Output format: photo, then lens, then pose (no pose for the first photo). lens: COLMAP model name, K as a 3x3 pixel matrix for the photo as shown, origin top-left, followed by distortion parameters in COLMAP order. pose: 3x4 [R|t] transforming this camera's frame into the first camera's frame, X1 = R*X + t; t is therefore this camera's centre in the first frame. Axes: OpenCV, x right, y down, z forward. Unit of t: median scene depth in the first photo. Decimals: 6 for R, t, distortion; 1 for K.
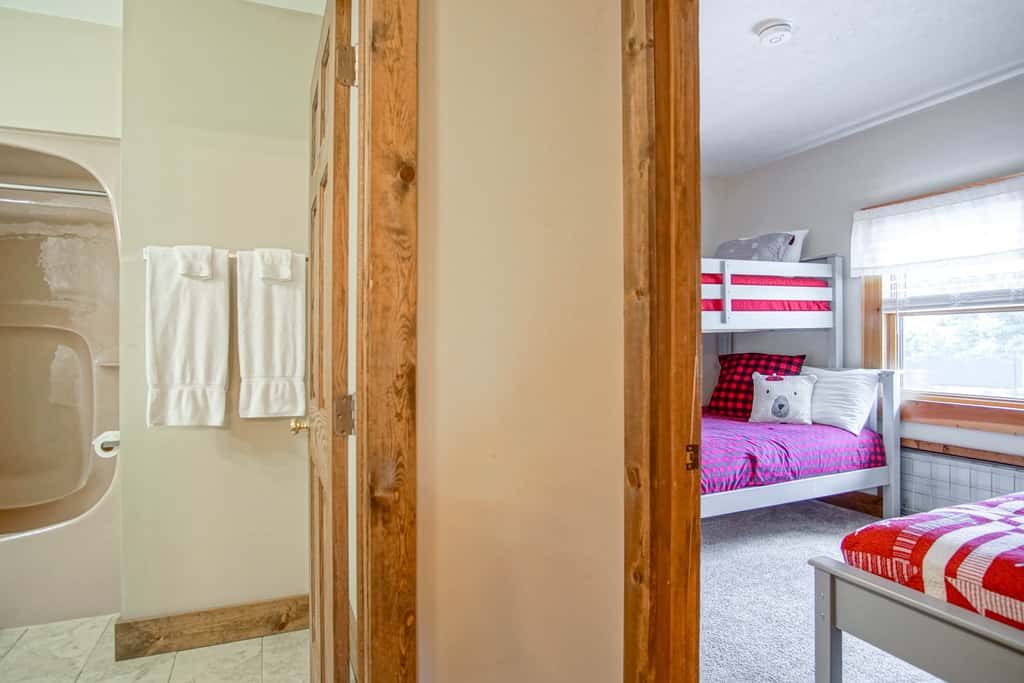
lens RADIAL K [[561.0, 0, 512.0], [0, 561.0, 341.5], [0, 0, 1]] dist [-0.004229, -0.000764]
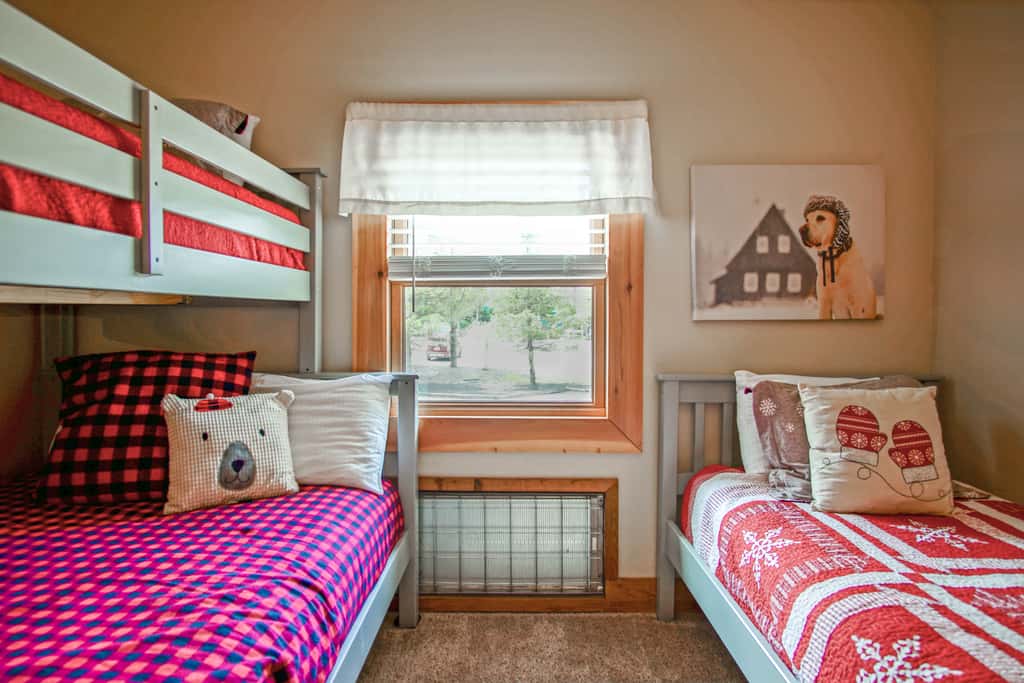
lens RADIAL K [[558.2, 0, 502.1], [0, 558.2, 331.0], [0, 0, 1]] dist [-0.022701, 0.001226]
pose [[0.412025, -0.008626, 0.911132, 0.160364], [-0.003101, 0.999936, 0.010869, -0.002031], [-0.911167, -0.007304, 0.411972, 0.650967]]
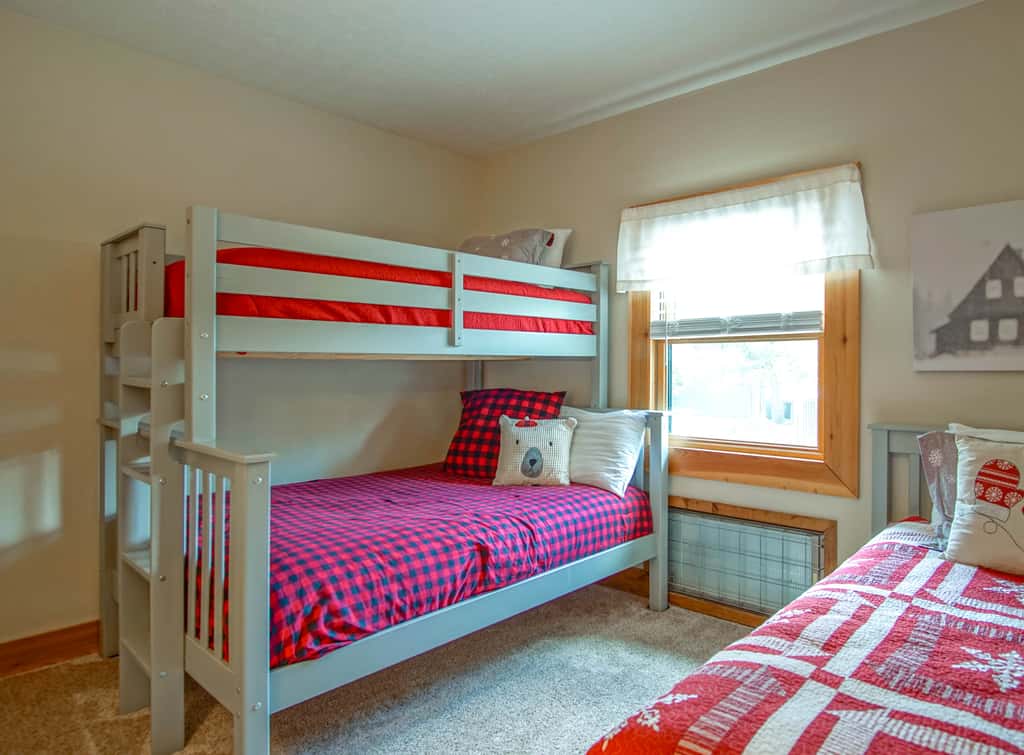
lens RADIAL K [[632.8, 0, 572.1], [0, 632.8, 365.4], [0, 0, 1]] dist [0.000673, -0.000036]
pose [[0.895366, 0.014646, 0.445091, 0.165909], [-0.010474, 0.999875, -0.011831, -0.001627], [-0.445209, 0.005931, 0.895407, 0.250492]]
